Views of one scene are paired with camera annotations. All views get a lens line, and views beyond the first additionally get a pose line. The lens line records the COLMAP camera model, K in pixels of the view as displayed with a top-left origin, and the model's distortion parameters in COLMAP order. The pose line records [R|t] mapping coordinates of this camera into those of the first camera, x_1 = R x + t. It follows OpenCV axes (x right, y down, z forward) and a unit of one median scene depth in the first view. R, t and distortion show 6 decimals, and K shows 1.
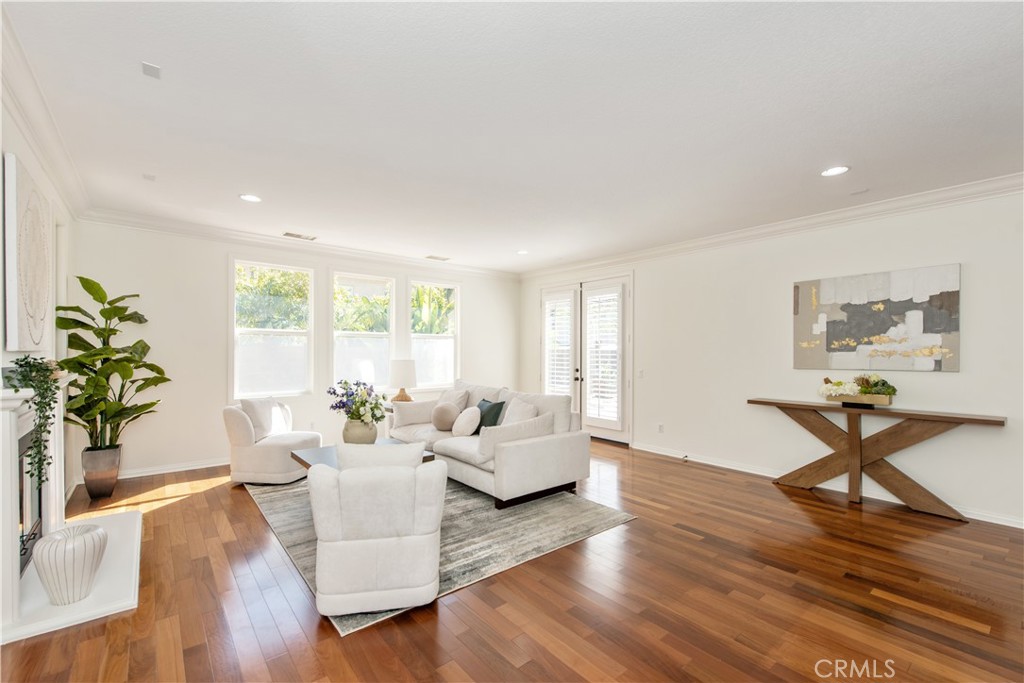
lens RADIAL K [[431.2, 0, 510.7], [0, 431.2, 352.9], [0, 0, 1]] dist [0.009570, 0.000074]
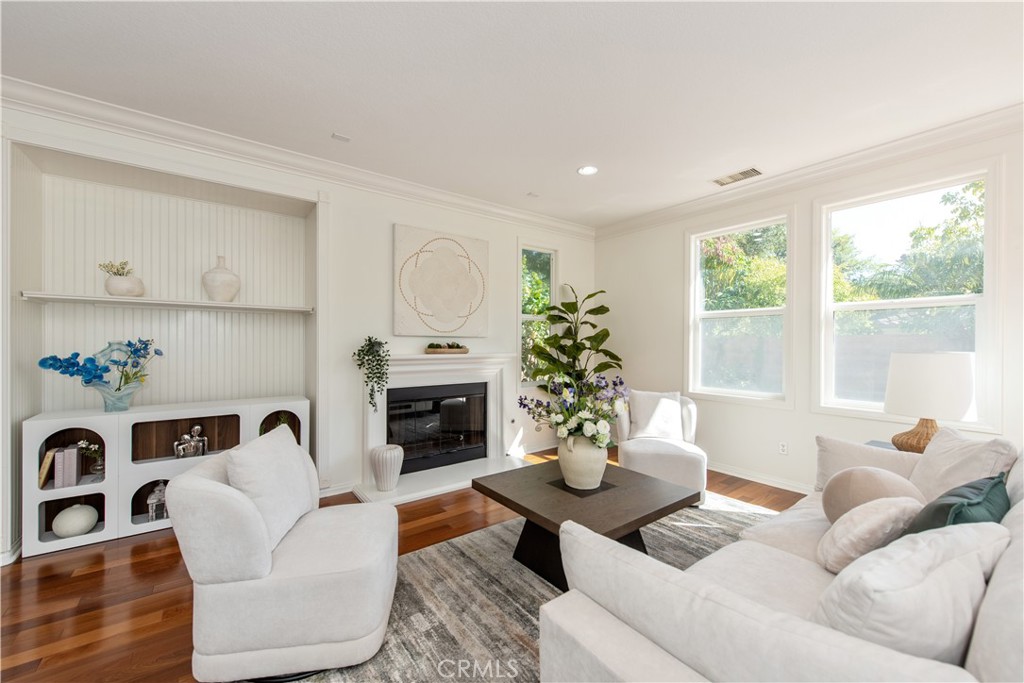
lens RADIAL K [[400.4, 0, 510.4], [0, 400.4, 336.9], [0, 0, 1]] dist [0.002018, -0.000158]
pose [[-0.054337, -0.019758, -0.998327, 0.250749], [-0.008776, 0.999775, -0.019309, 0.015532], [0.998484, 0.007712, -0.054498, 0.845920]]
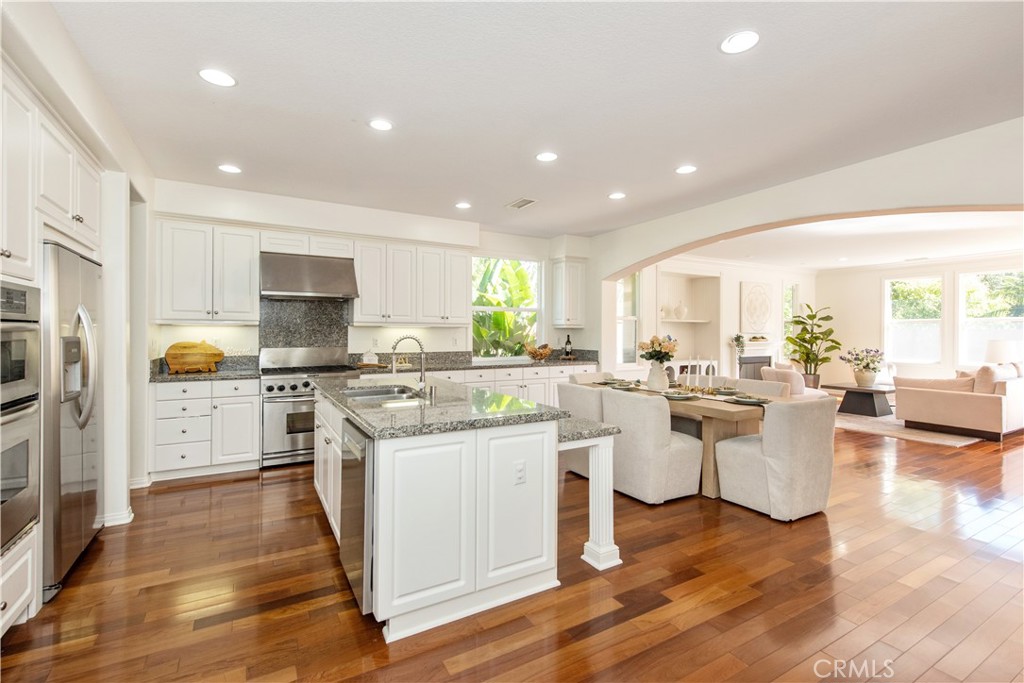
lens RADIAL K [[464.0, 0, 516.6], [0, 464.0, 333.9], [0, 0, 1]] dist [0.014690, -0.000313]
pose [[-0.159501, -0.003953, -0.987190, 1.766229], [-0.008537, 0.999960, -0.002625, 0.018025], [0.987161, 0.008009, -0.159528, -0.171841]]
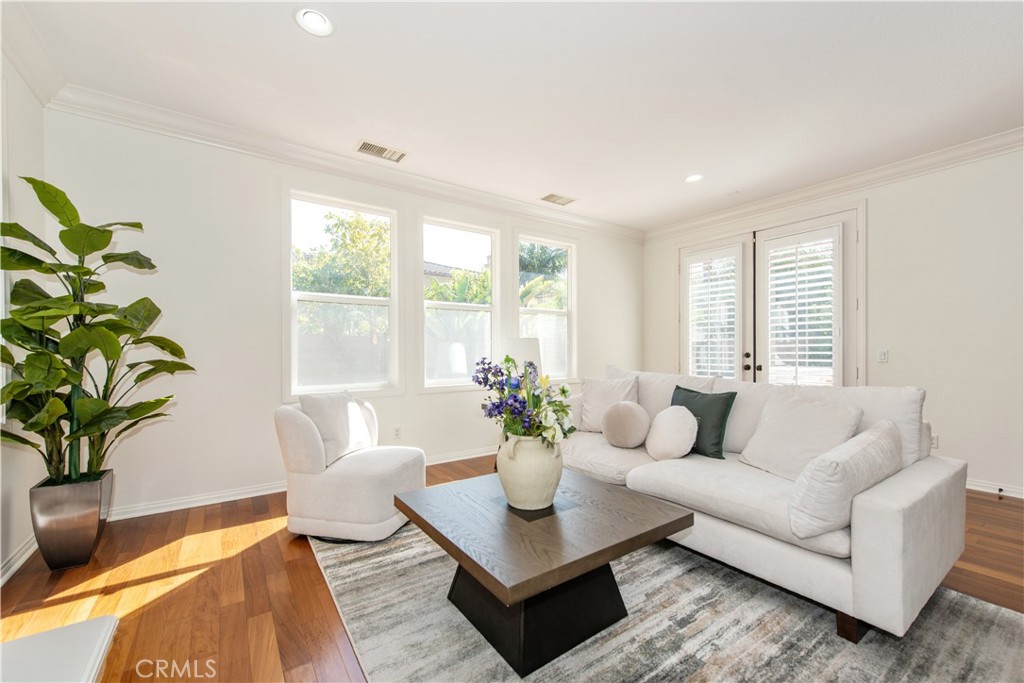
lens RADIAL K [[406.2, 0, 508.4], [0, 406.2, 352.0], [0, 0, 1]] dist [0.004342, -0.000087]
pose [[0.996642, -0.008805, -0.081404, -0.308738], [0.008687, 0.999961, -0.001803, 0.054666], [0.081417, 0.001090, 0.996680, 0.491052]]
